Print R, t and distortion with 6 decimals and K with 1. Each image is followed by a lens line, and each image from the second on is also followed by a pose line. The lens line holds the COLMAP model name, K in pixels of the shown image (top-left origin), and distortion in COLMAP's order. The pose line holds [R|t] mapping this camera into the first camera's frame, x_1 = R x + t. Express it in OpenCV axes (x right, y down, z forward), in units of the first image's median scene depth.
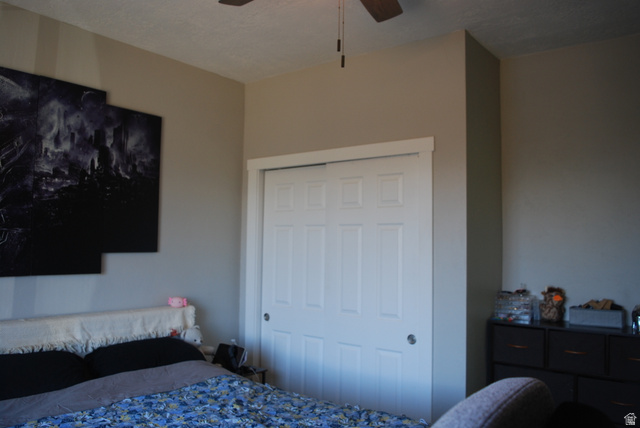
lens RADIAL K [[500.9, 0, 320.1], [0, 500.9, 211.4], [0, 0, 1]] dist [-0.091989, 0.011336]
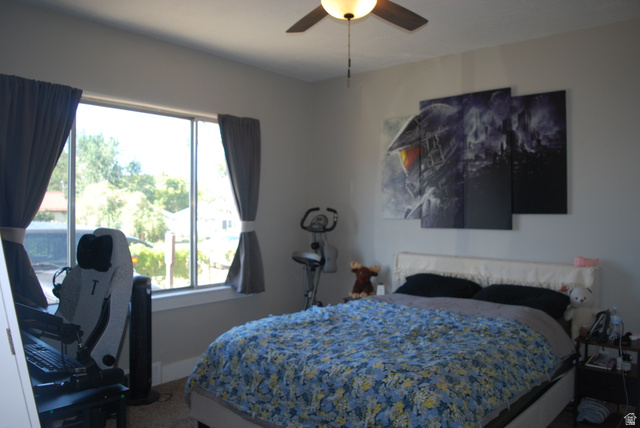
lens RADIAL K [[500.9, 0, 320.1], [0, 500.9, 211.4], [0, 0, 1]] dist [-0.091989, 0.011336]
pose [[-0.061003, -0.010186, -0.998086, 0.887576], [0.056109, 0.998332, -0.013618, 0.067955], [0.996559, -0.056832, -0.060329, 0.590625]]
